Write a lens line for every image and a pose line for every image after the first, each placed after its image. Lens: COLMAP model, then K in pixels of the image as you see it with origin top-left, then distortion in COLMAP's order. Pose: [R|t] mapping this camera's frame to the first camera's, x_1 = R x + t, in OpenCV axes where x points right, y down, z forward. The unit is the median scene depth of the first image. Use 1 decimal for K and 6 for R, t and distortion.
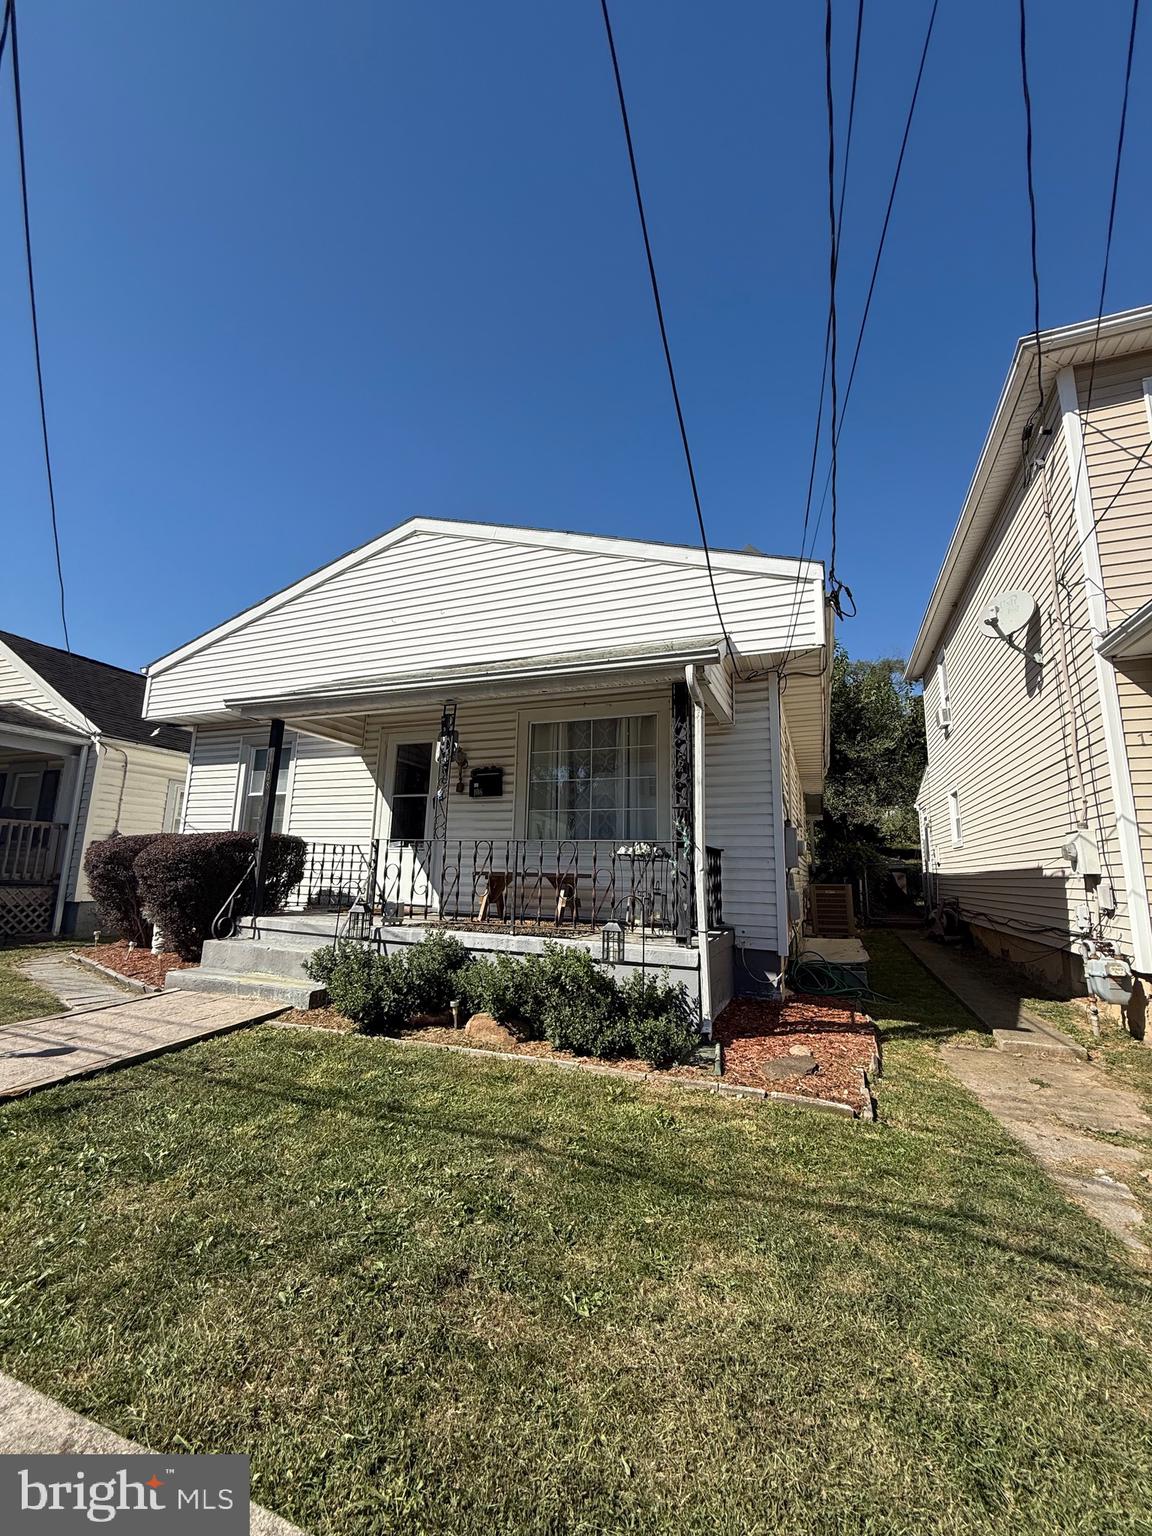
lens RADIAL K [[612.3, 0, 574.7], [0, 612.3, 761.2], [0, 0, 1]] dist [-0.002842, 0.000874]
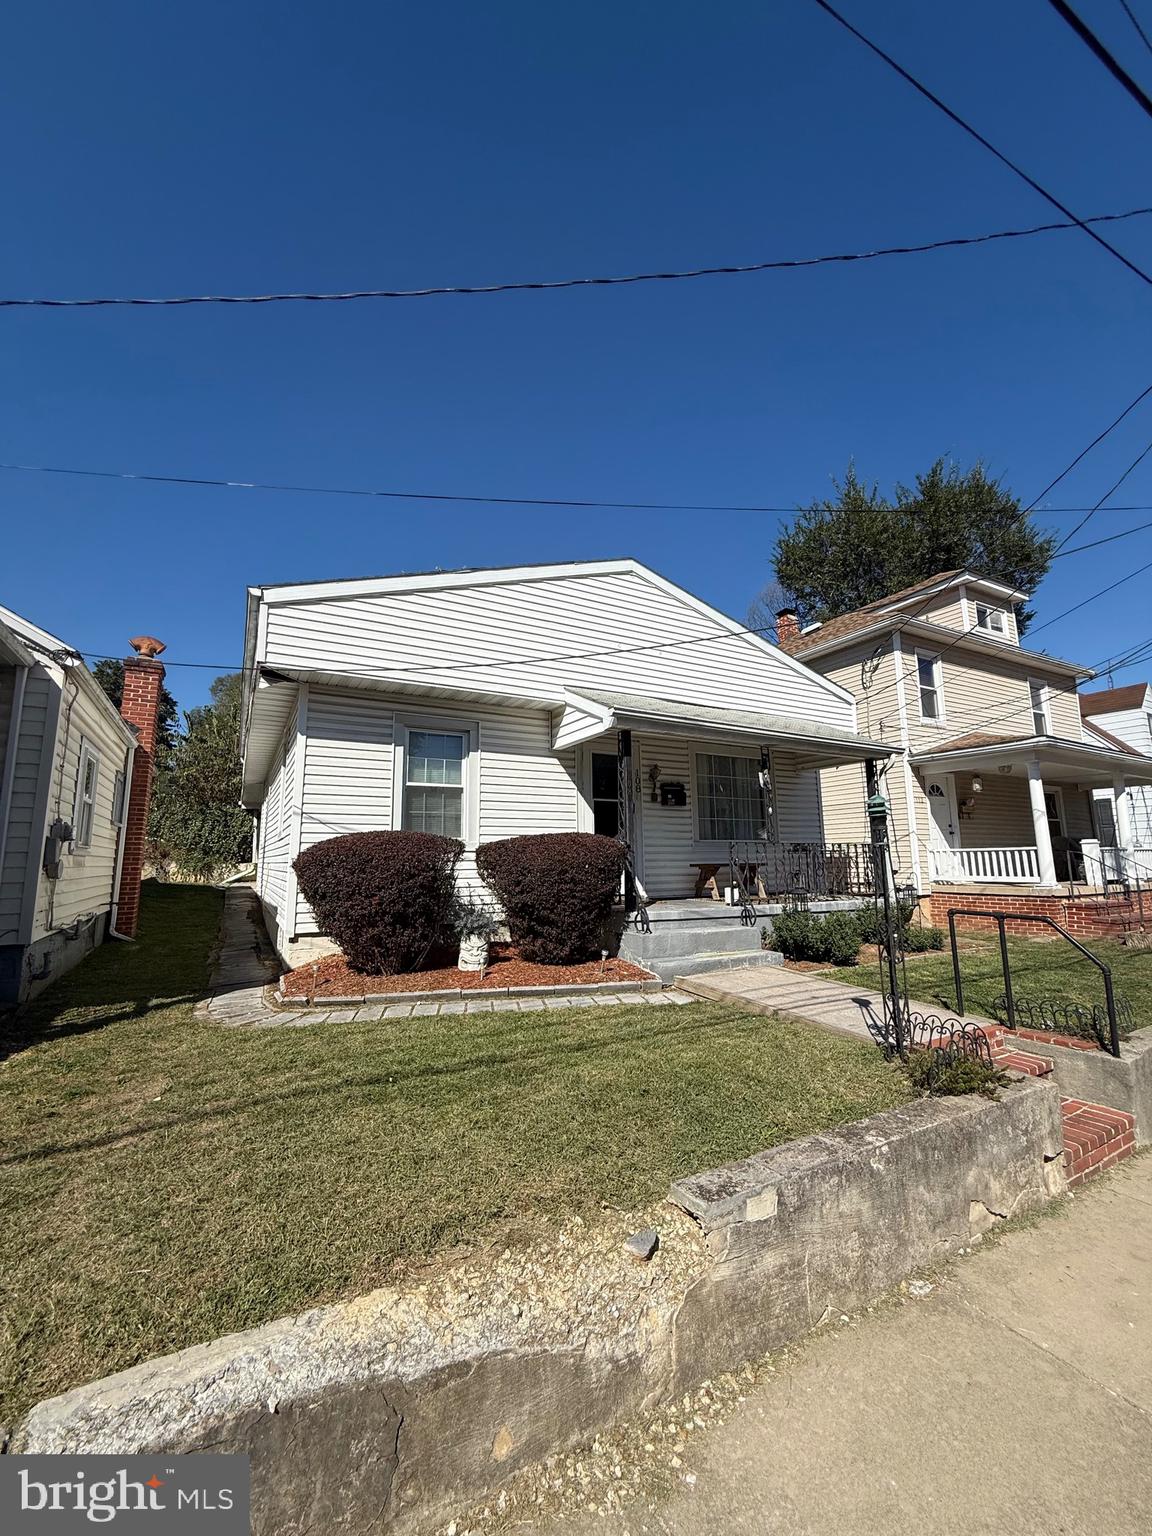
lens RADIAL K [[612.3, 0, 575.6], [0, 612.3, 761.0], [0, 0, 1]] dist [-0.002842, 0.000874]
pose [[0.631899, 0.095941, 0.769090, -1.417858], [-0.113873, 0.993033, -0.030316, 0.030283], [-0.766640, -0.068422, 0.638422, 0.387466]]
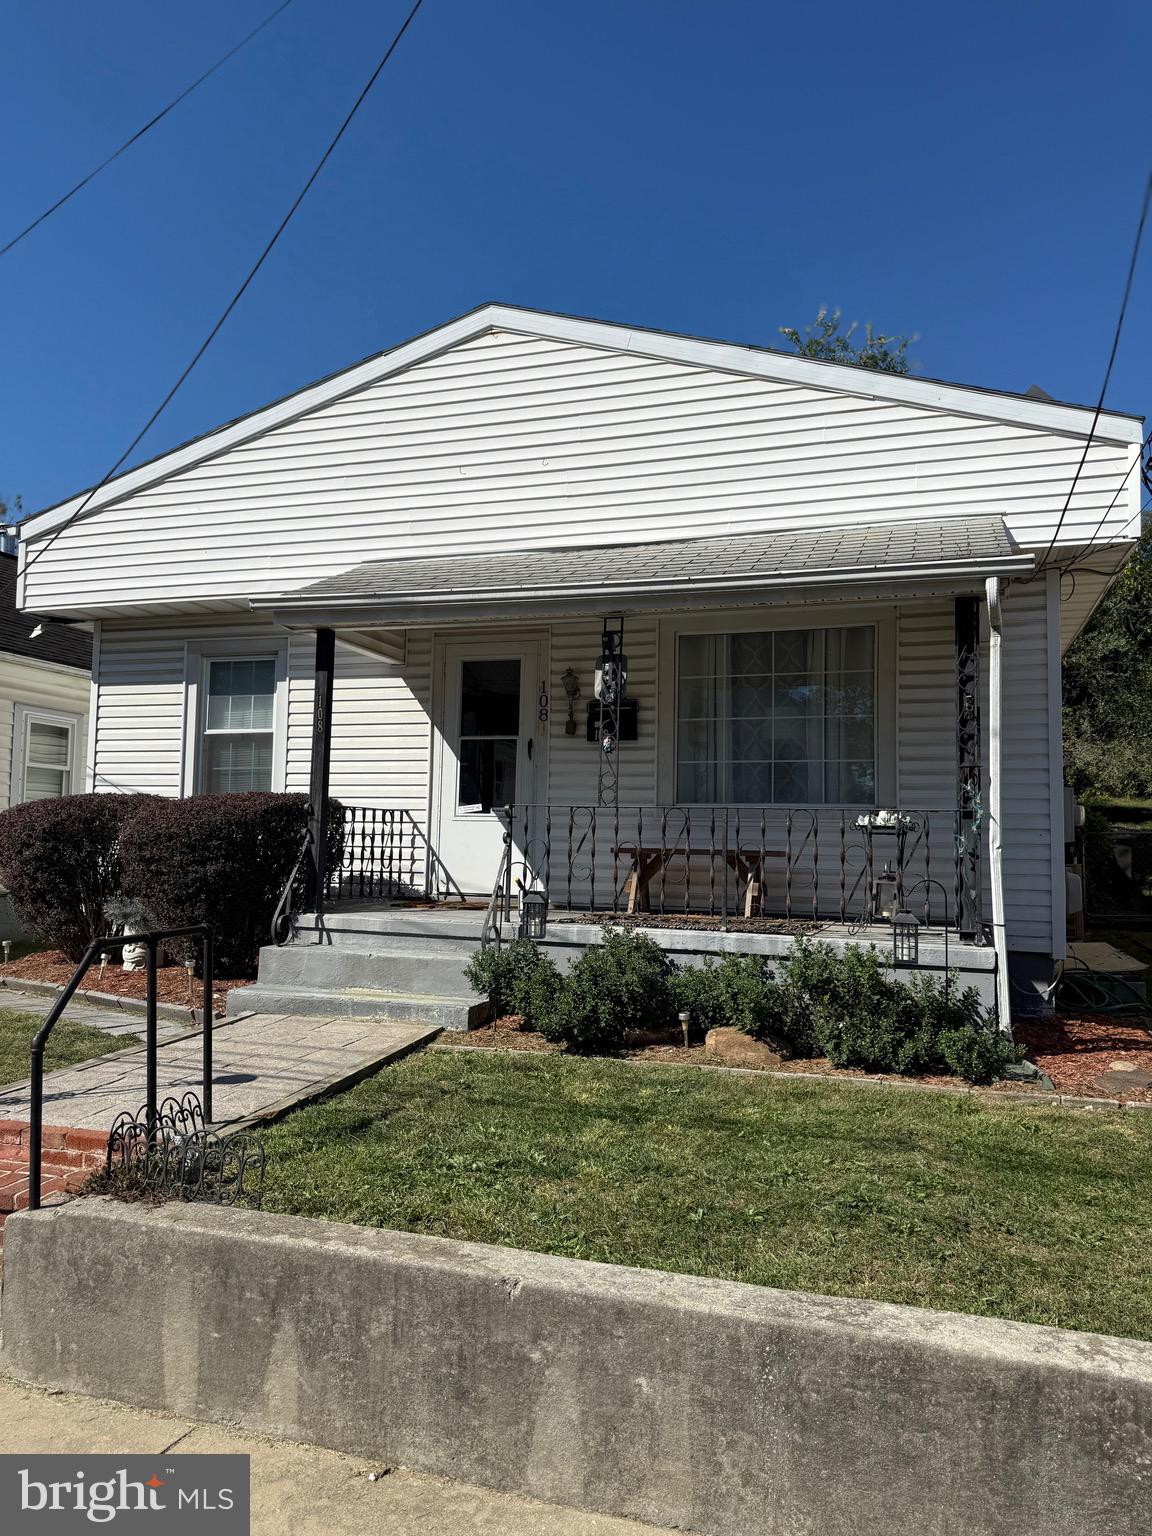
lens RADIAL K [[1081.6, 0, 572.8], [0, 1081.6, 764.6], [0, 0, 1]] dist [0.065584, -0.062200]
pose [[0.997935, 0.000026, 0.064230, -0.299775], [-0.006854, 0.994332, 0.106094, -0.049732], [-0.063863, -0.106315, 0.992279, -0.234230]]
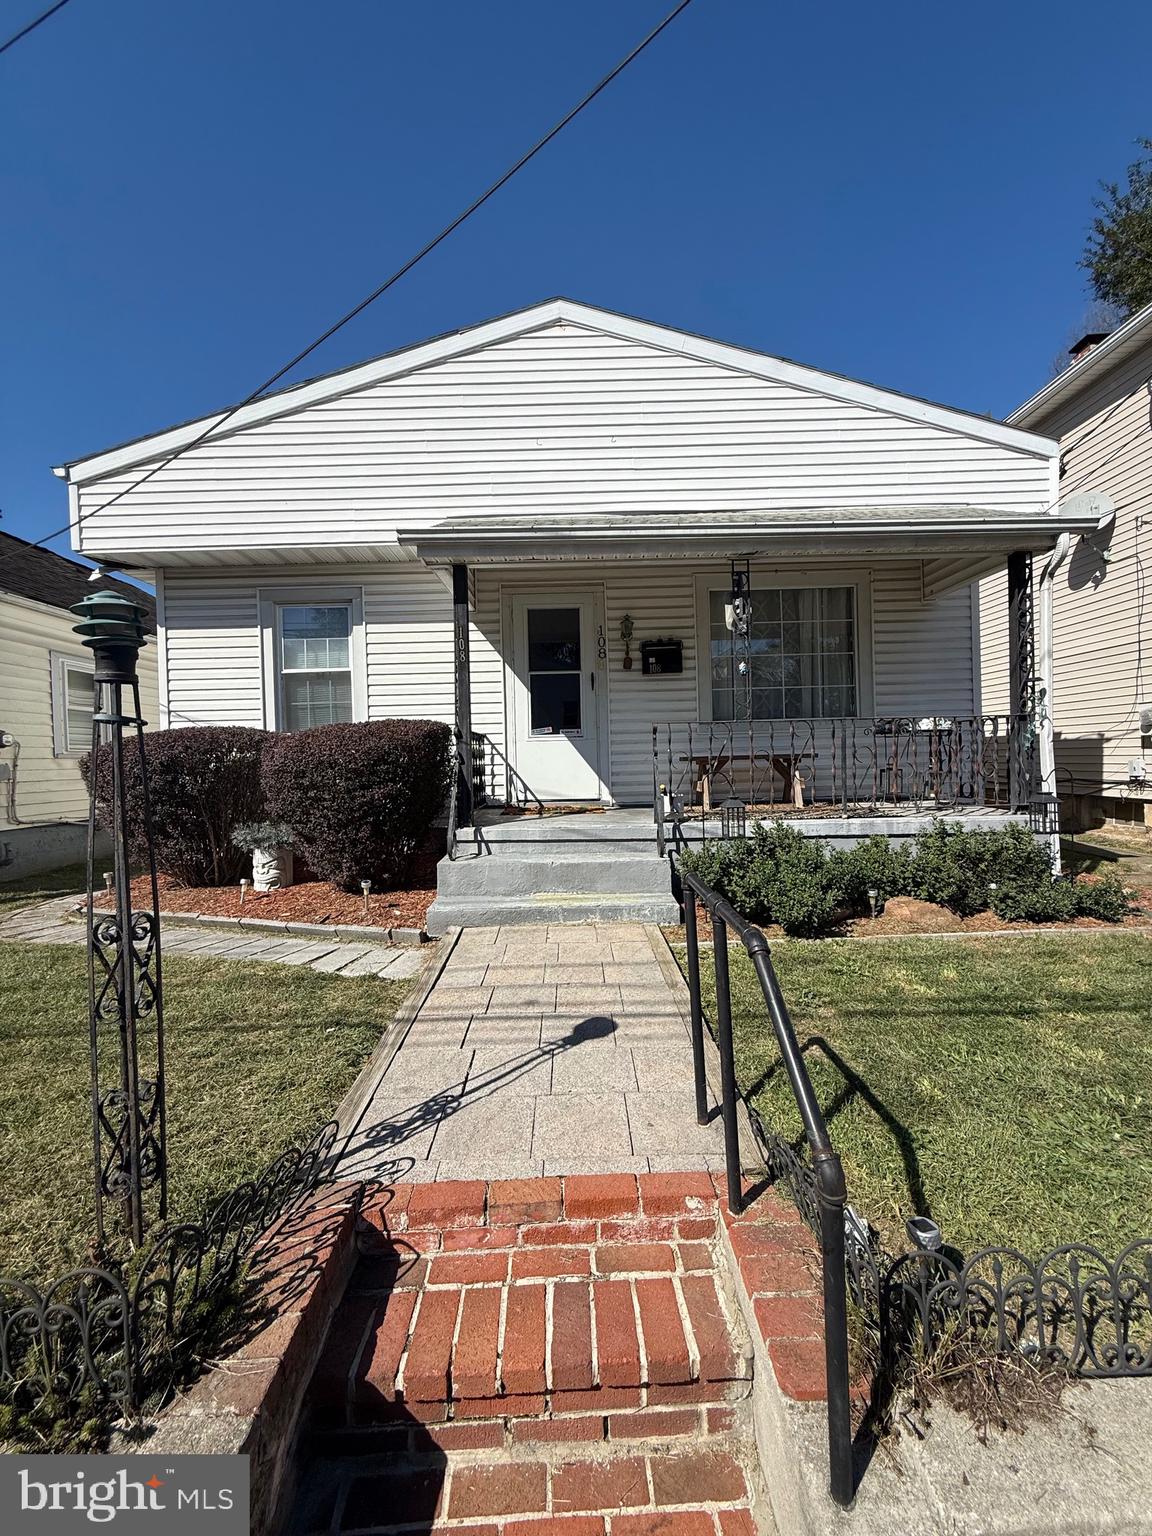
lens RADIAL K [[612.3, 0, 576.9], [0, 612.3, 762.6], [0, 0, 1]] dist [-0.002842, 0.000874]
pose [[0.925439, -0.050781, 0.375478, -0.665324], [-0.019902, 0.983096, 0.182008, 0.029244], [-0.378373, -0.175910, 0.908785, 0.252584]]
